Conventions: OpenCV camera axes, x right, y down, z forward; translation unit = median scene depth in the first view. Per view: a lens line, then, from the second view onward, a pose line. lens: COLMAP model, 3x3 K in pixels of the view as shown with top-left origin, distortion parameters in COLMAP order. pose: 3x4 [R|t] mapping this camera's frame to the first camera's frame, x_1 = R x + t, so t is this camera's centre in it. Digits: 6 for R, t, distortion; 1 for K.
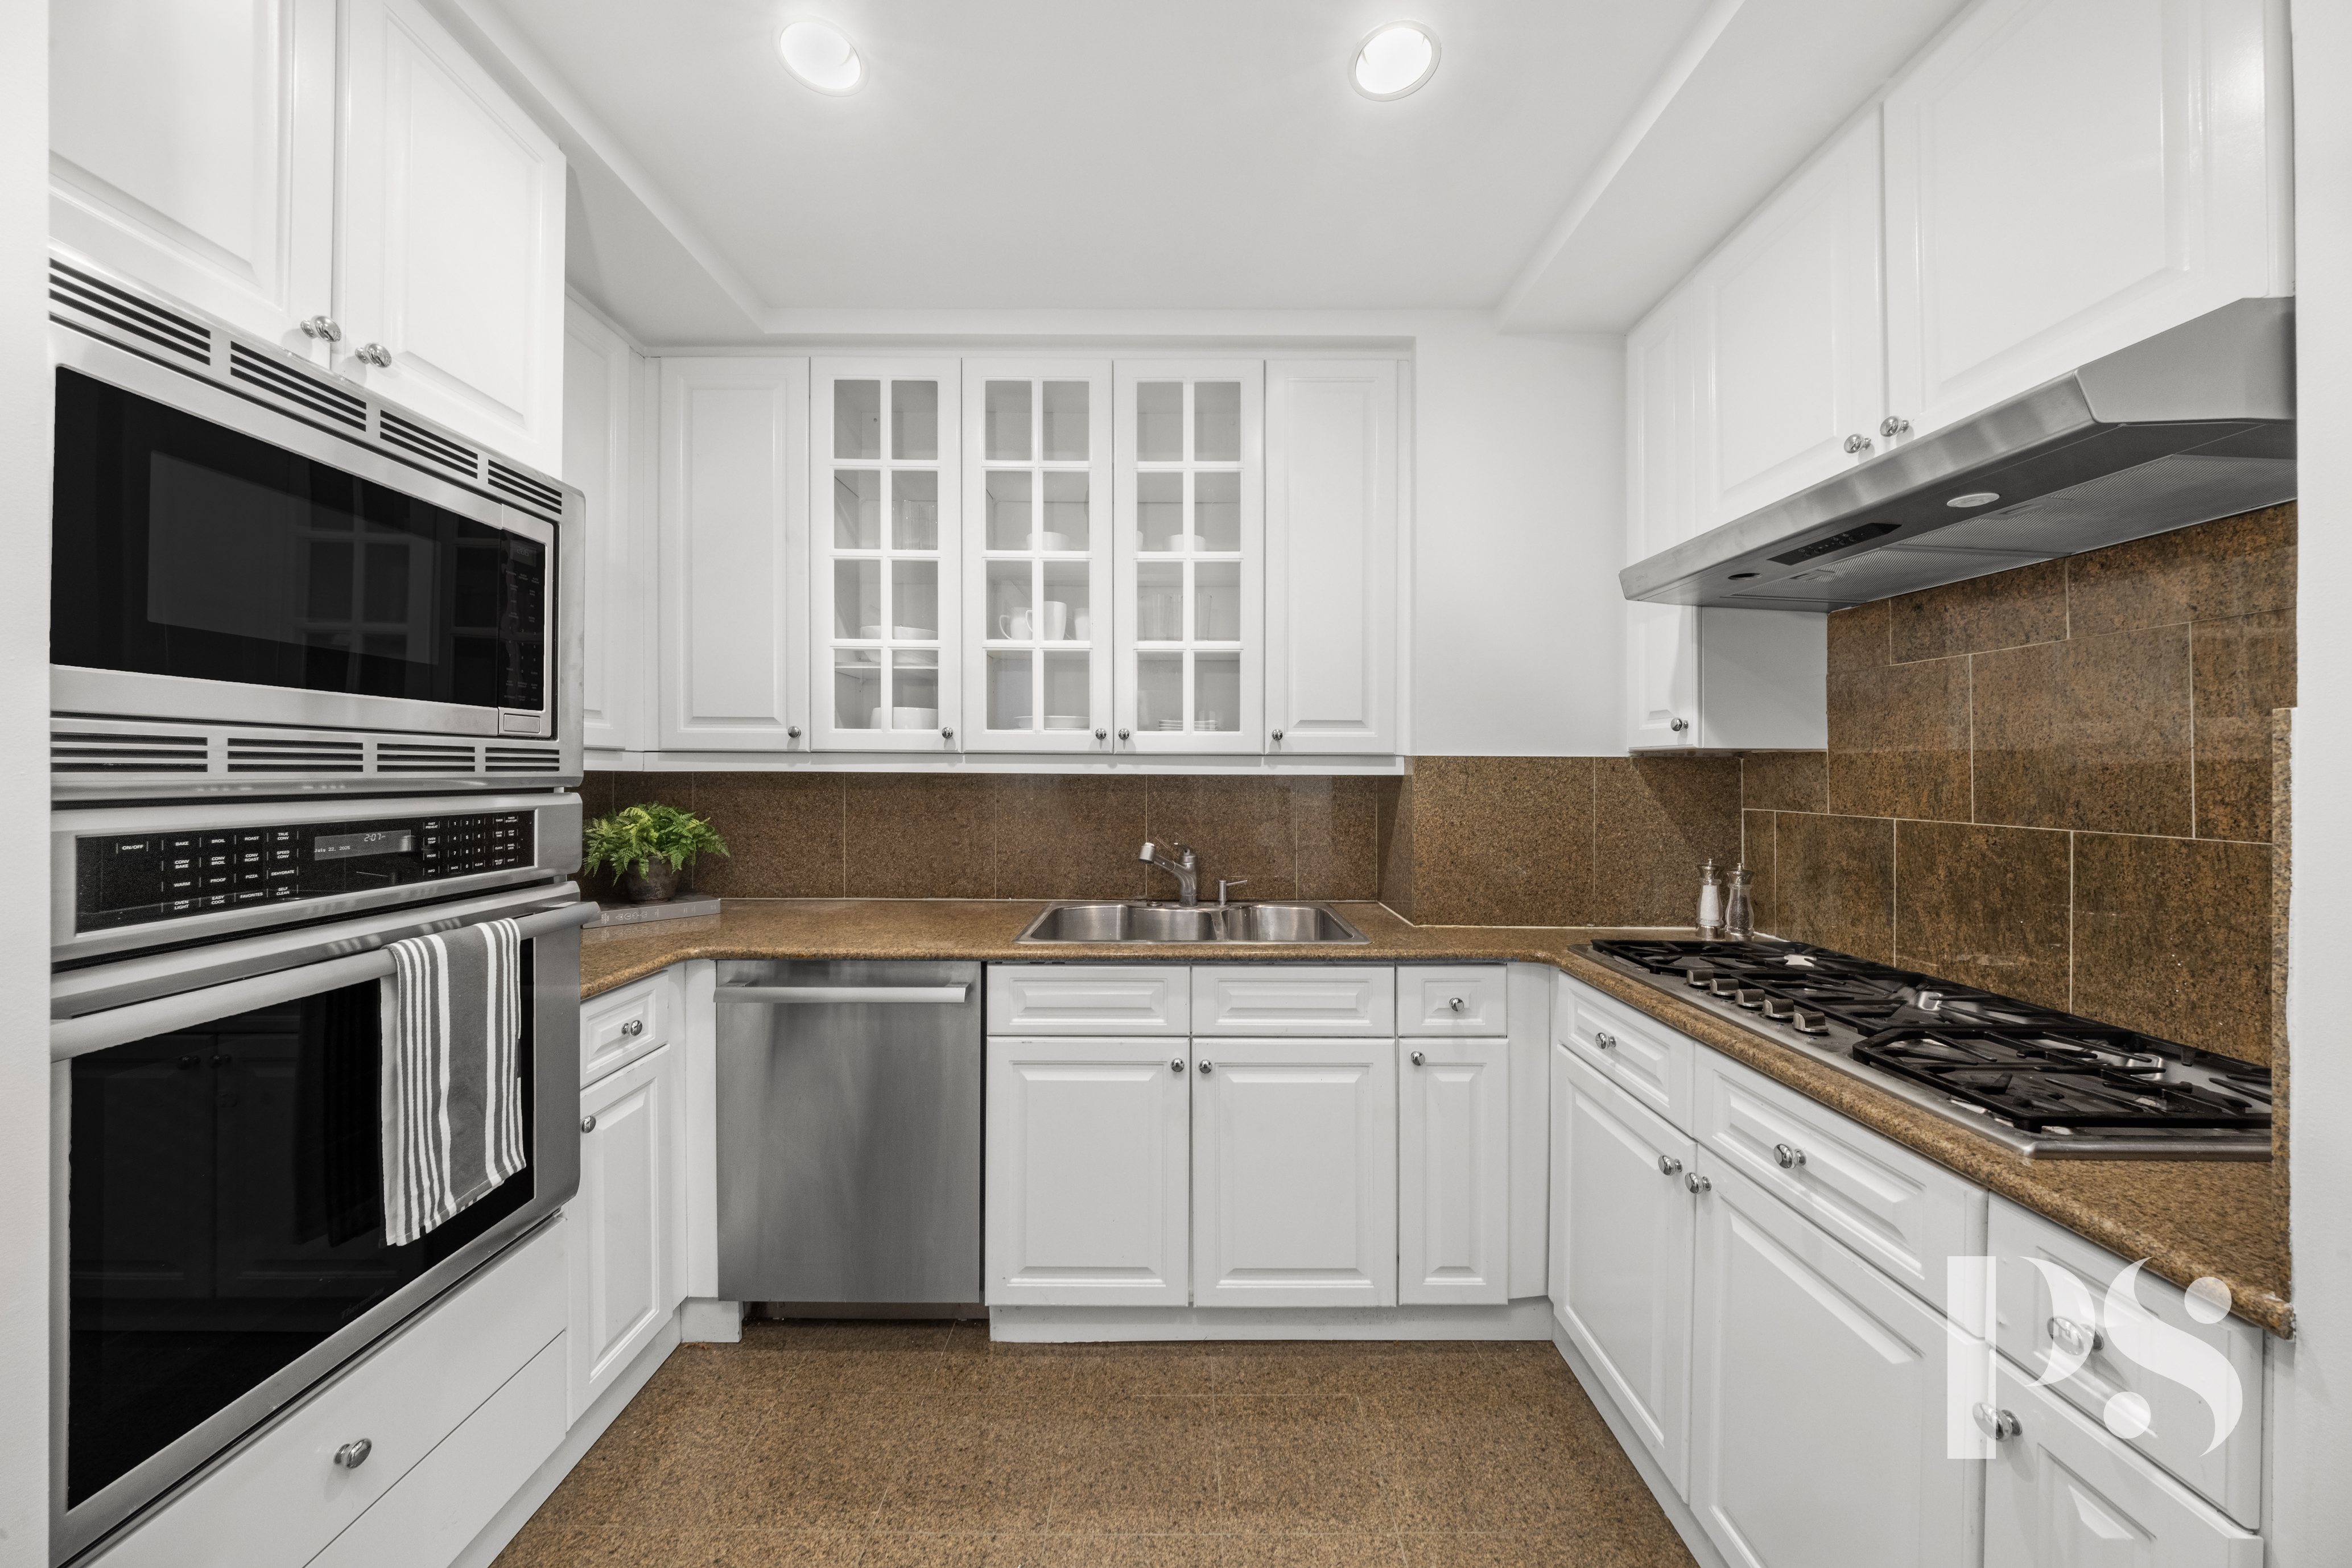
lens RADIAL K [[778.8, 0, 1172.5], [0, 778.8, 772.1], [0, 0, 1]] dist [0.001136, -0.004604]
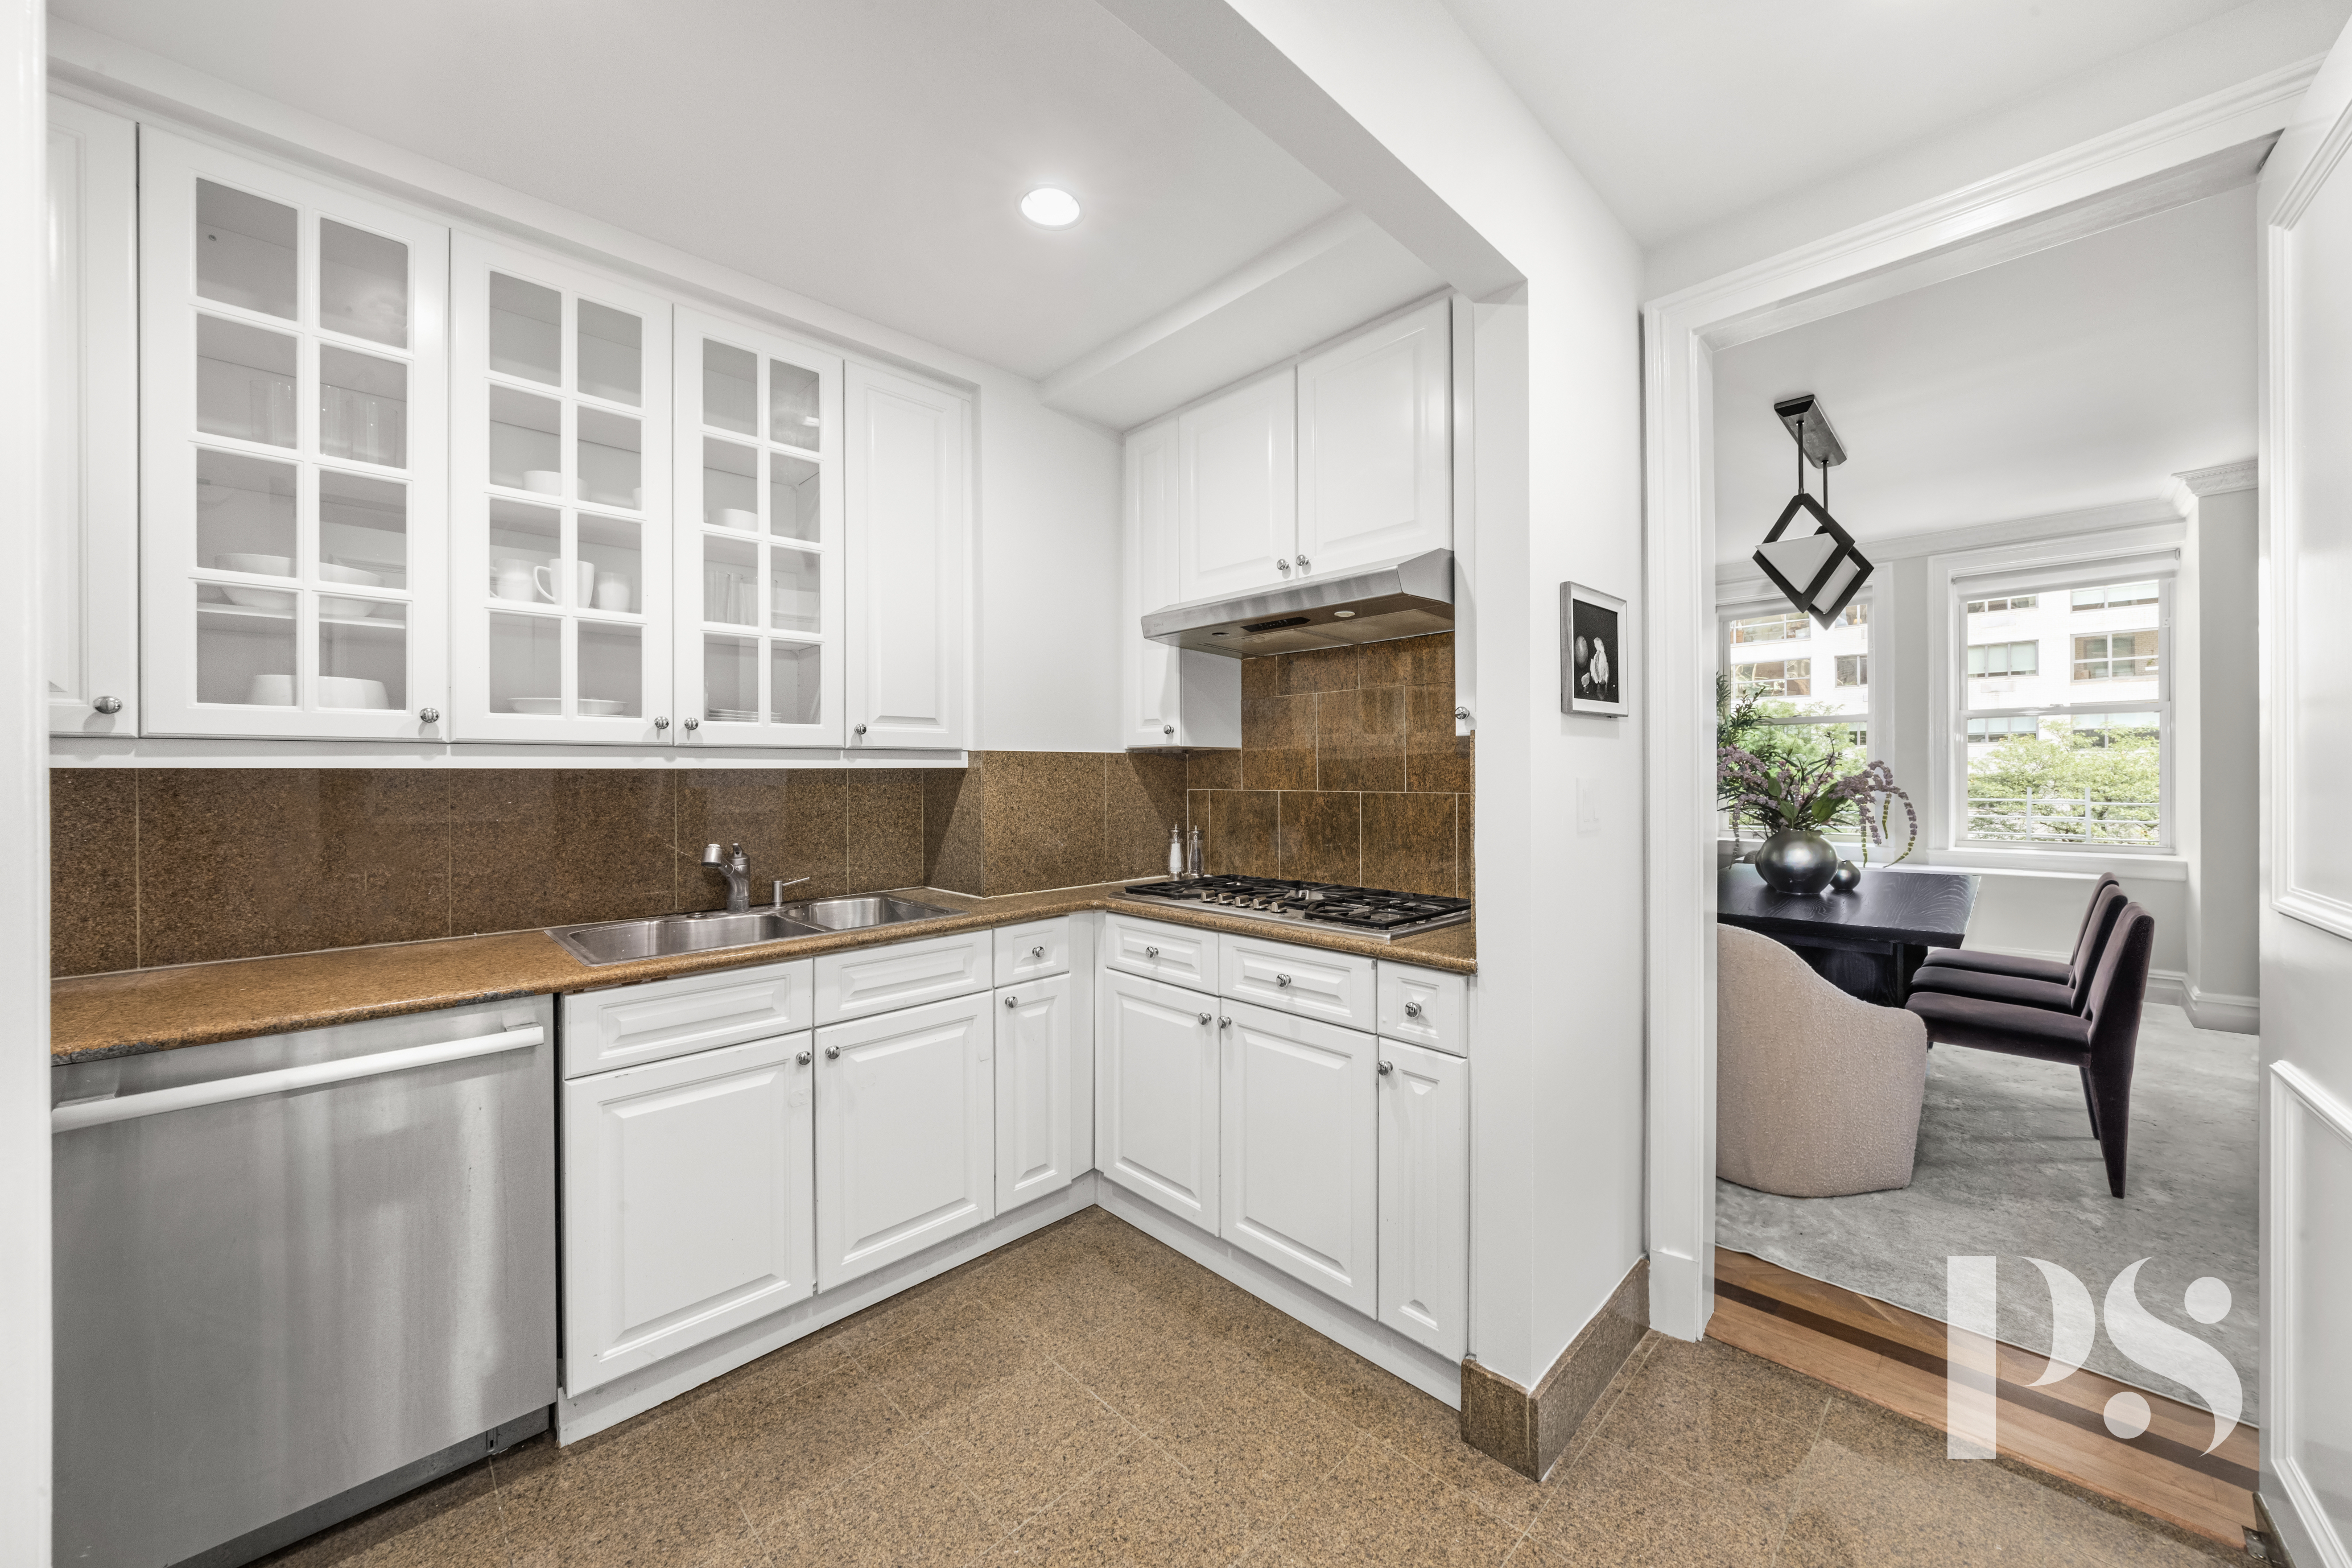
lens RADIAL K [[863.1, 0, 1176.0], [0, 863.1, 784.0], [0, 0, 1]] dist [-0.002354, -0.000306]
pose [[0.715583, -0.018834, 0.698274, -0.402859], [0.011040, 0.999817, 0.015655, 0.012680], [-0.698440, -0.003493, 0.715660, -0.119833]]
